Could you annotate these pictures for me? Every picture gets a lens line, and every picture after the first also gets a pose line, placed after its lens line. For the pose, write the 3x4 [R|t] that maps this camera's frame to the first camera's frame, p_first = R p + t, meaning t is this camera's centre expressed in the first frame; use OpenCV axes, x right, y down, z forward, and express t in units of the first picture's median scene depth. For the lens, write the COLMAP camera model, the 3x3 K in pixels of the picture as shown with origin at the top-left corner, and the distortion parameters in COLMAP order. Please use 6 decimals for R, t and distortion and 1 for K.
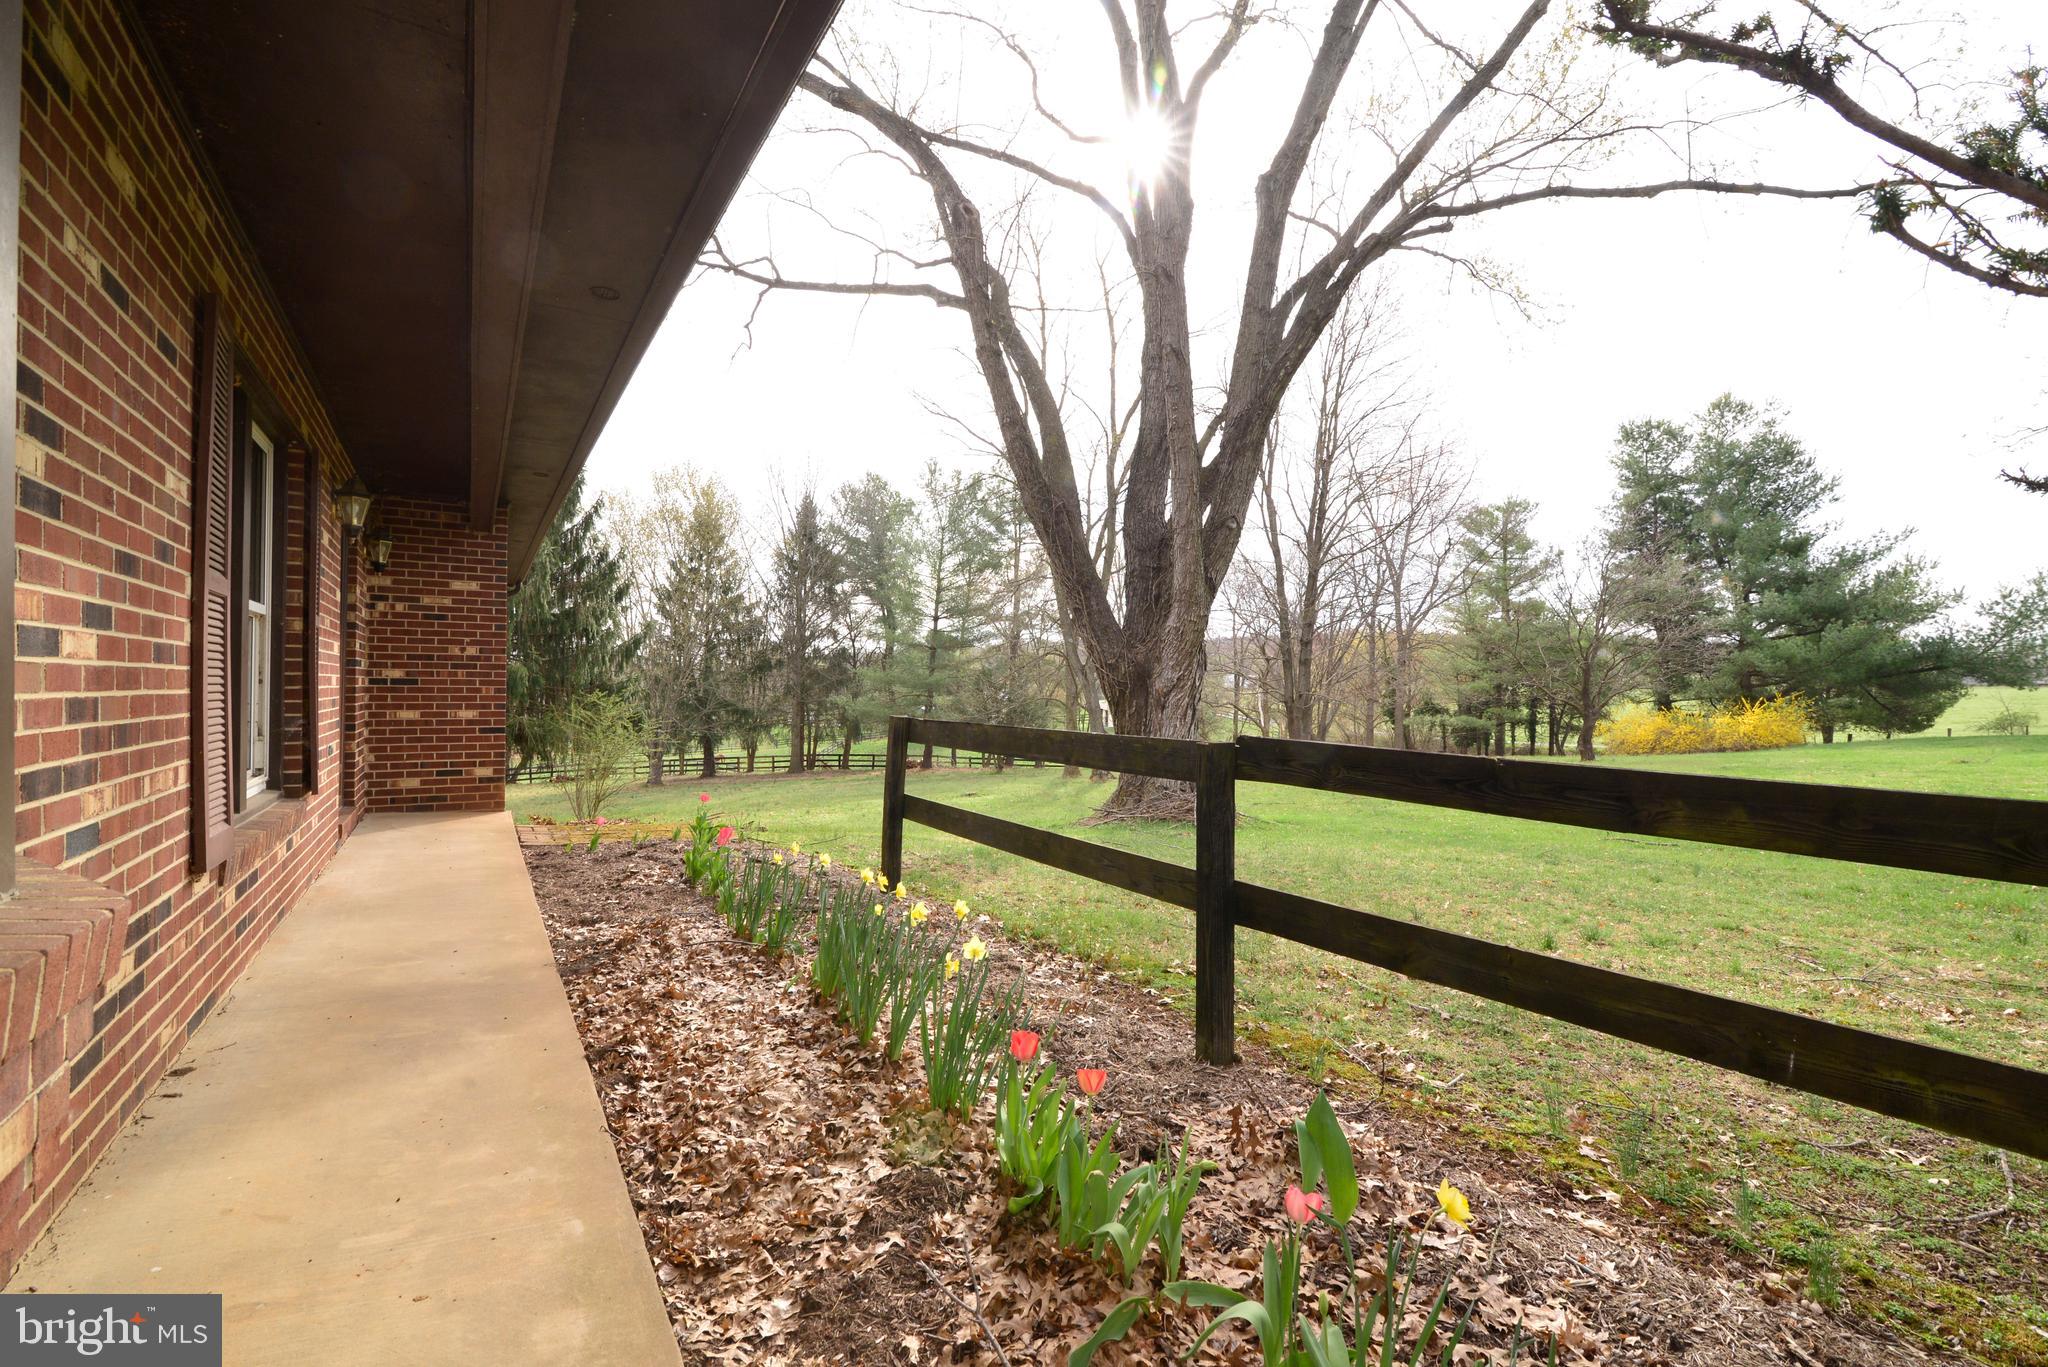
lens RADIAL K [[932.0, 0, 1021.2], [0, 932.0, 694.9], [0, 0, 1]] dist [-0.018871, 0.001270]
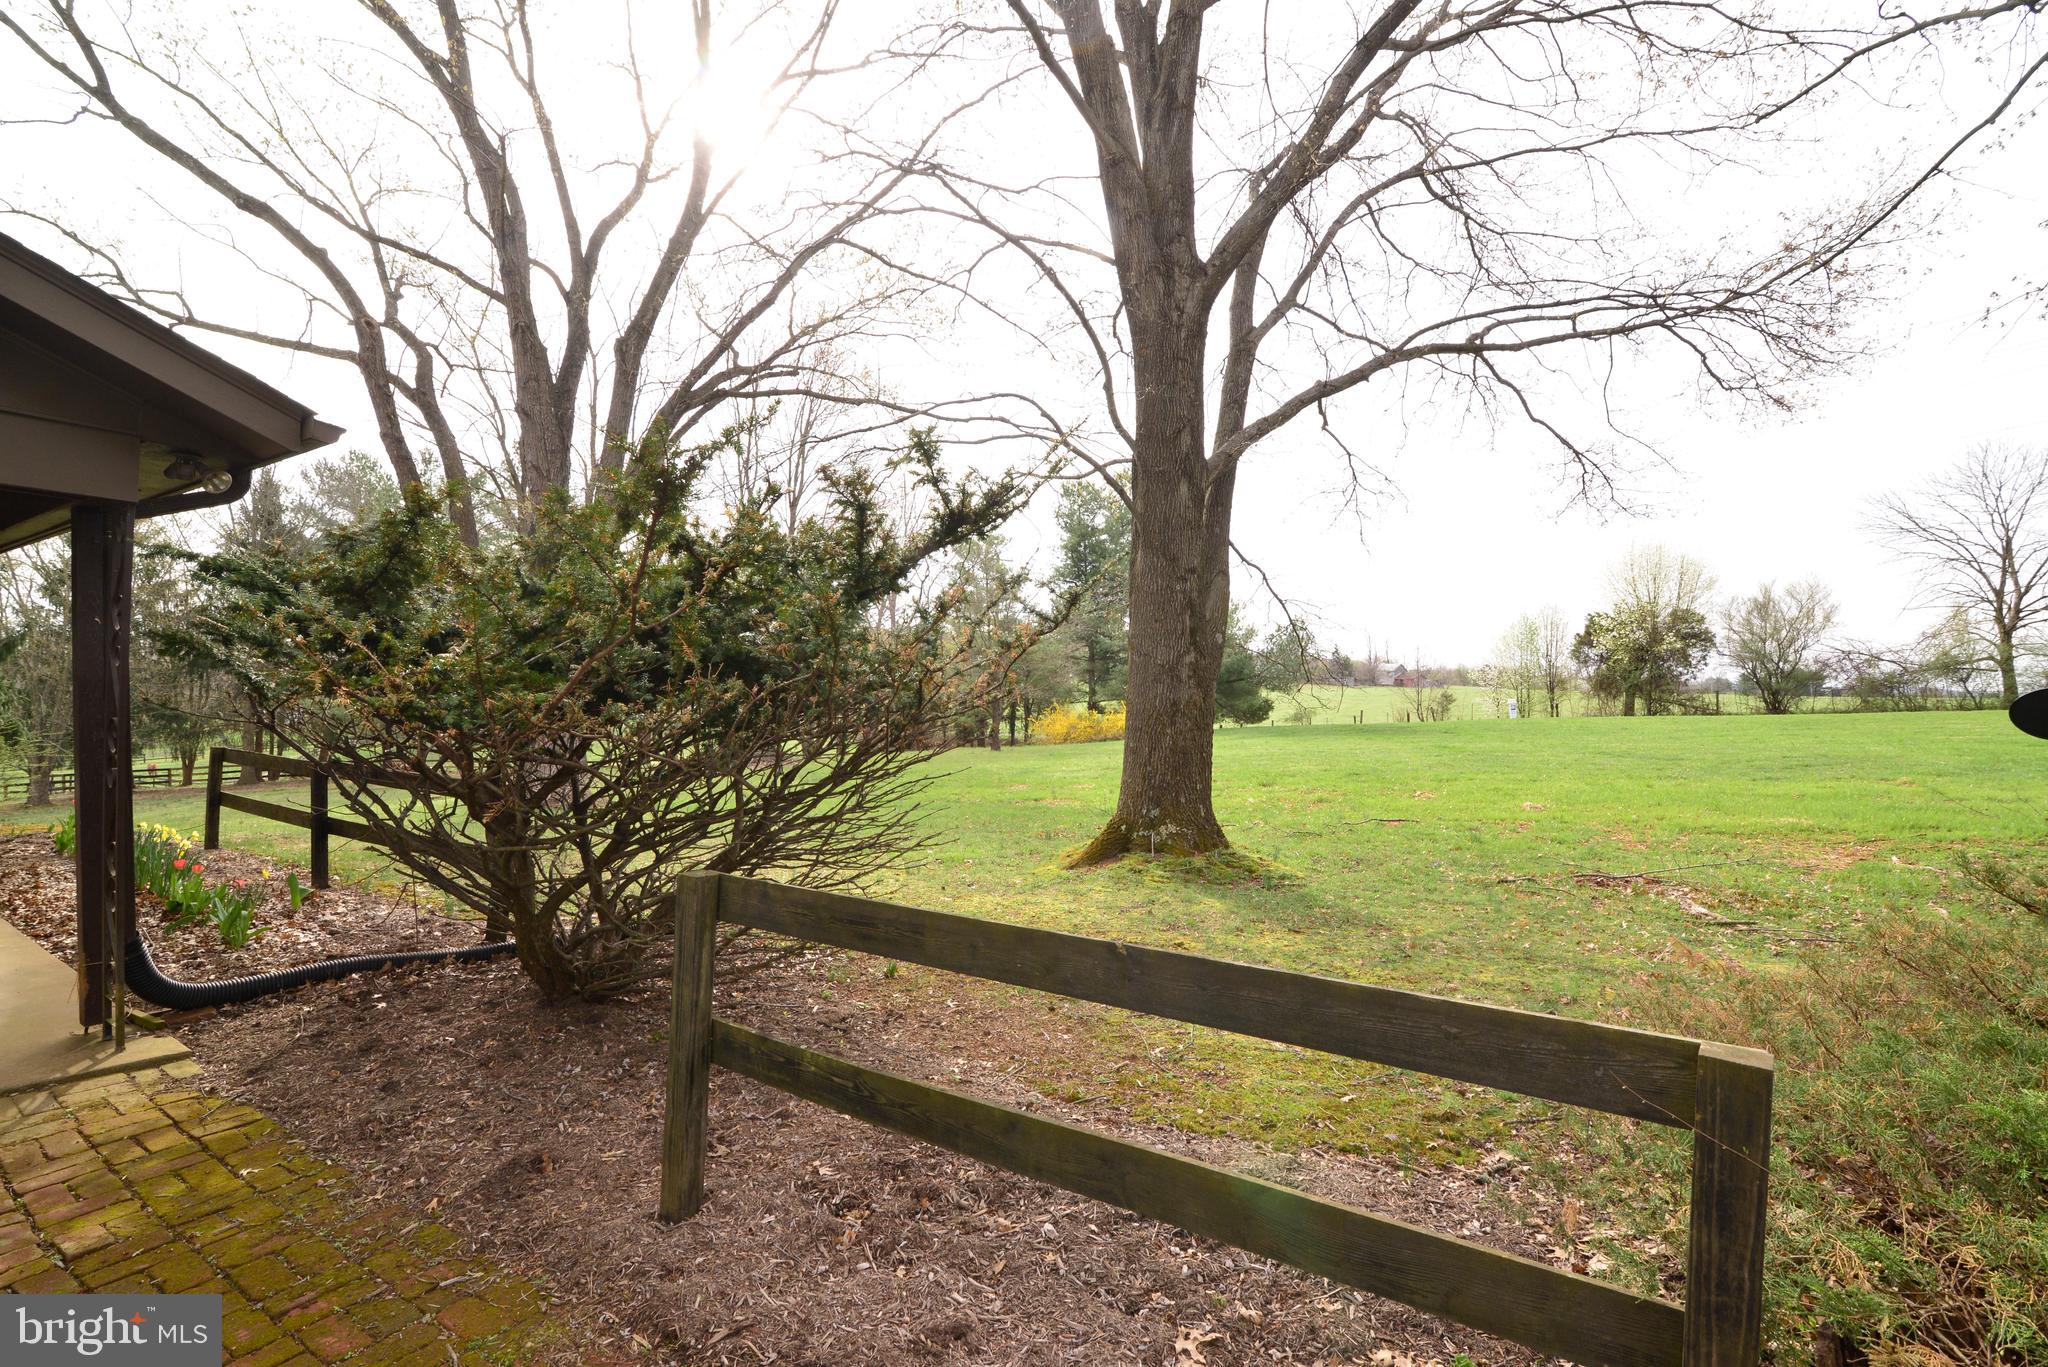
lens RADIAL K [[932.0, 0, 1024.9], [0, 932.0, 697.0], [0, 0, 1]] dist [-0.018871, 0.001270]
pose [[0.901974, -0.001122, 0.431790, 0.046596], [-0.002925, 0.999958, 0.008709, -0.009394], [-0.431781, -0.009118, 0.901932, -0.113532]]
